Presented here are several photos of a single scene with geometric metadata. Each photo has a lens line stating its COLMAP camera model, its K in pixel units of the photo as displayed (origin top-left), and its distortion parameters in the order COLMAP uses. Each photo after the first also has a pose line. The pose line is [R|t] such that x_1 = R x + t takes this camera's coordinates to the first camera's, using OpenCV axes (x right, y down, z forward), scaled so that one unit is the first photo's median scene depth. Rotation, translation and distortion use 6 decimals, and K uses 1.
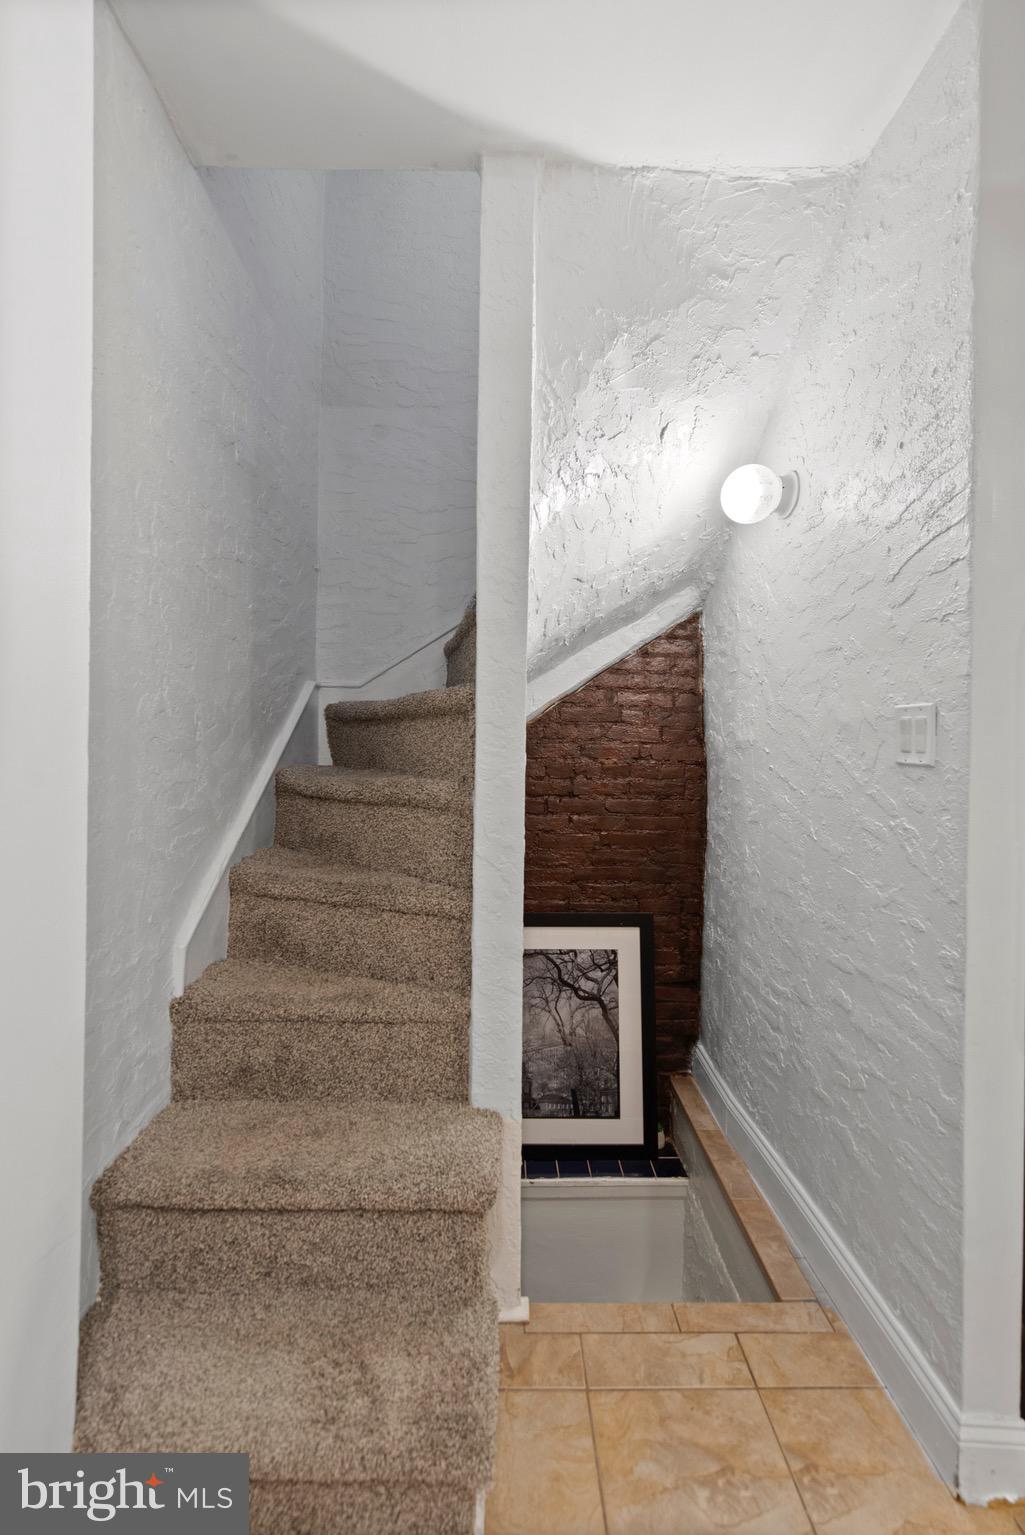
lens RADIAL K [[659.1, 0, 512.9], [0, 659.1, 761.9], [0, 0, 1]] dist [0.001903, 0.000047]
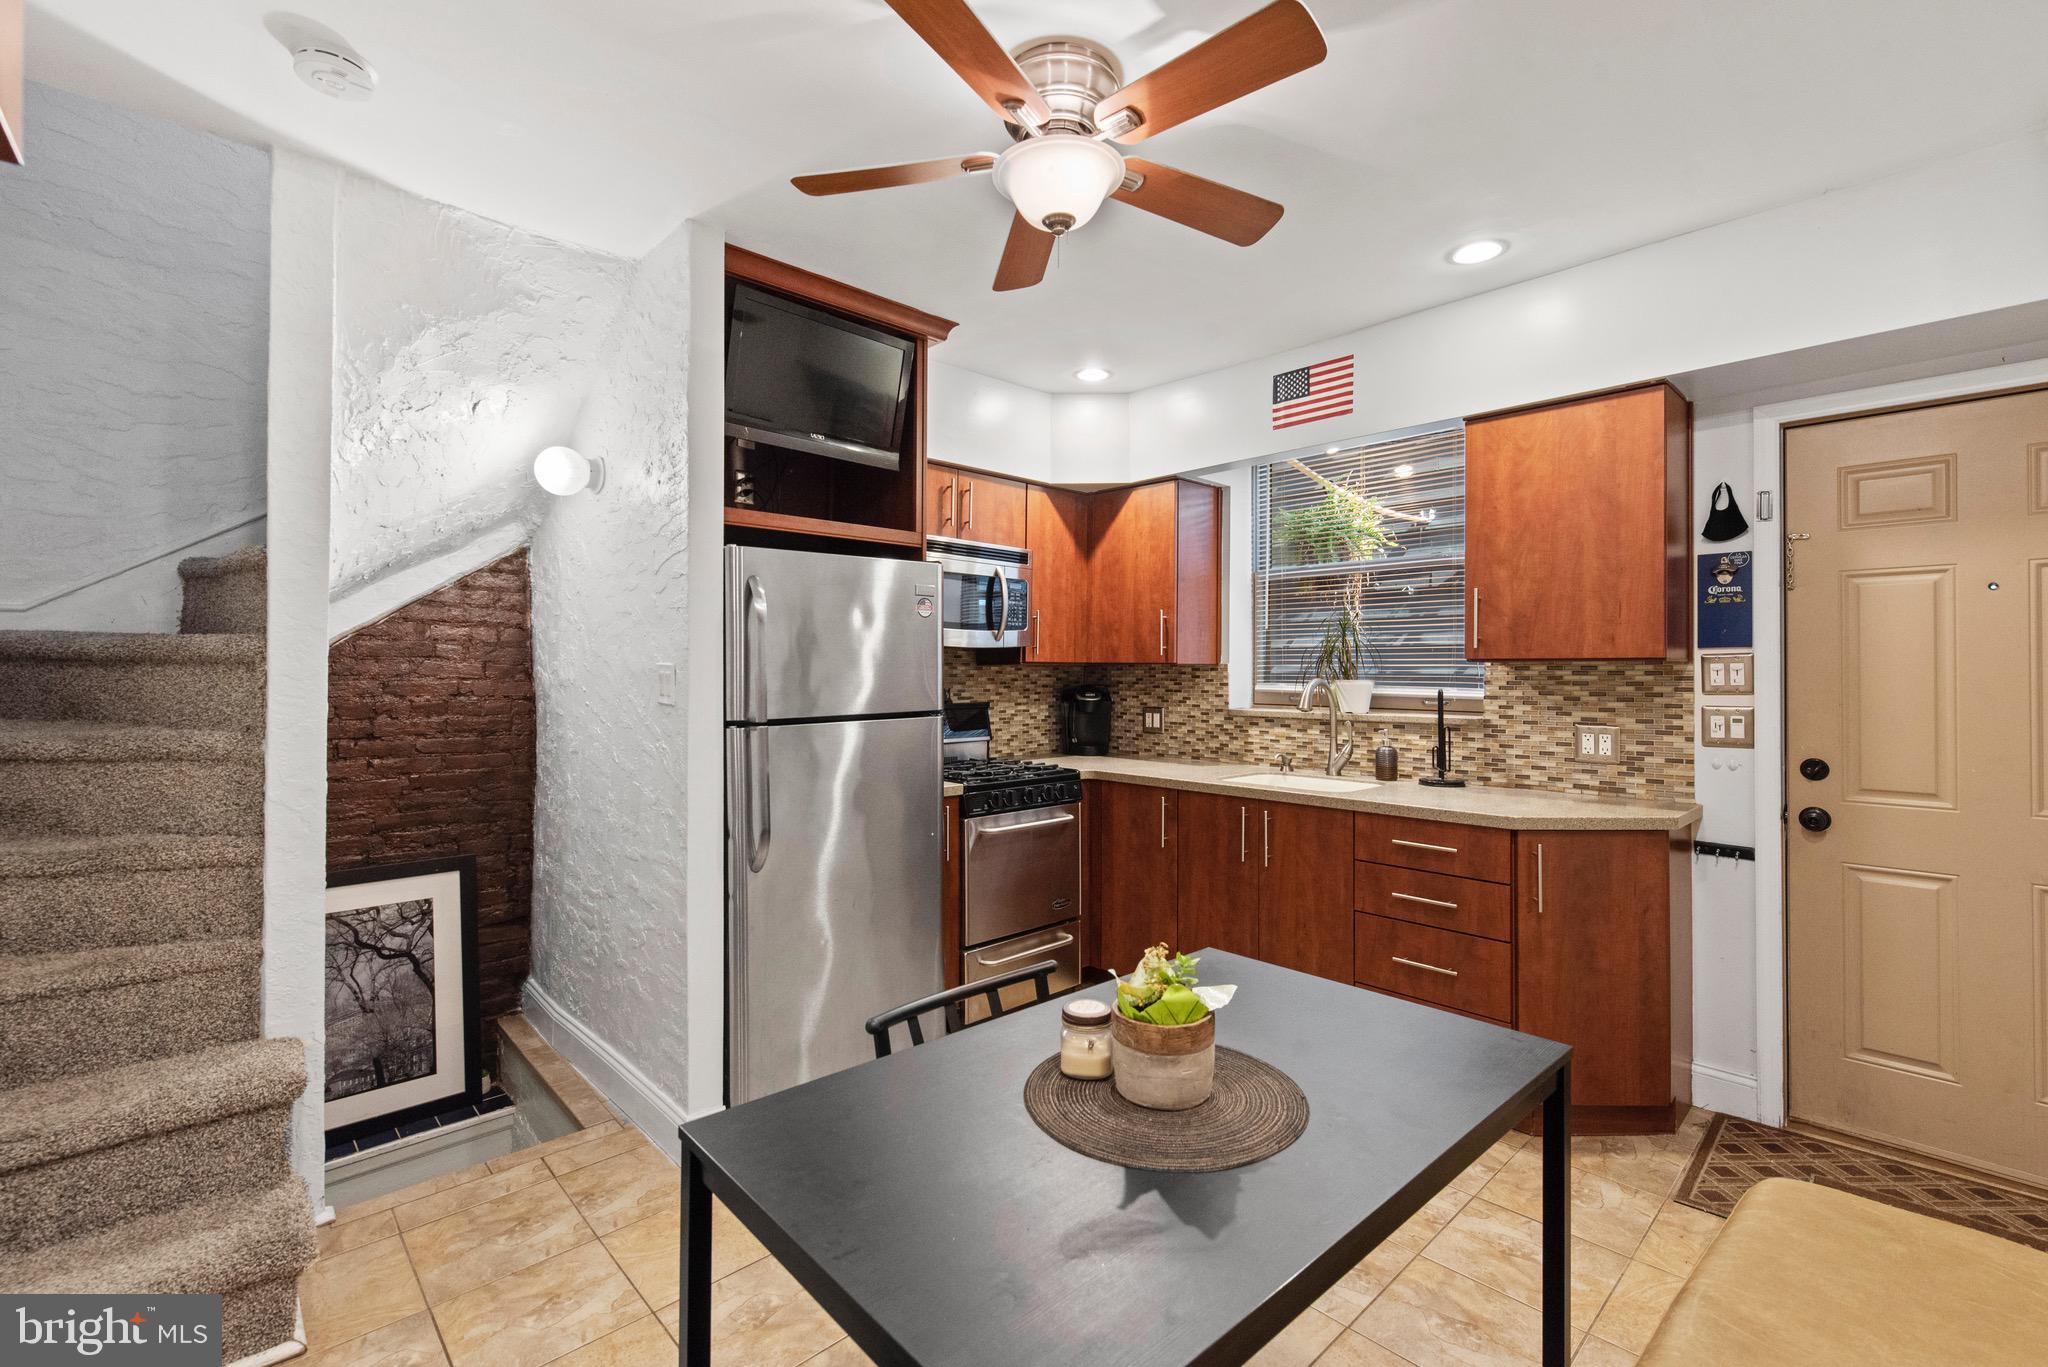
lens RADIAL K [[889.6, 0, 1020.0], [0, 889.6, 665.6], [0, 0, 1]] dist [0.001691, -0.000388]
pose [[0.742033, -0.004428, 0.670349, -0.073755], [0.011087, 0.999922, -0.005668, -0.033454], [-0.670272, 0.011638, 0.742024, -0.540780]]
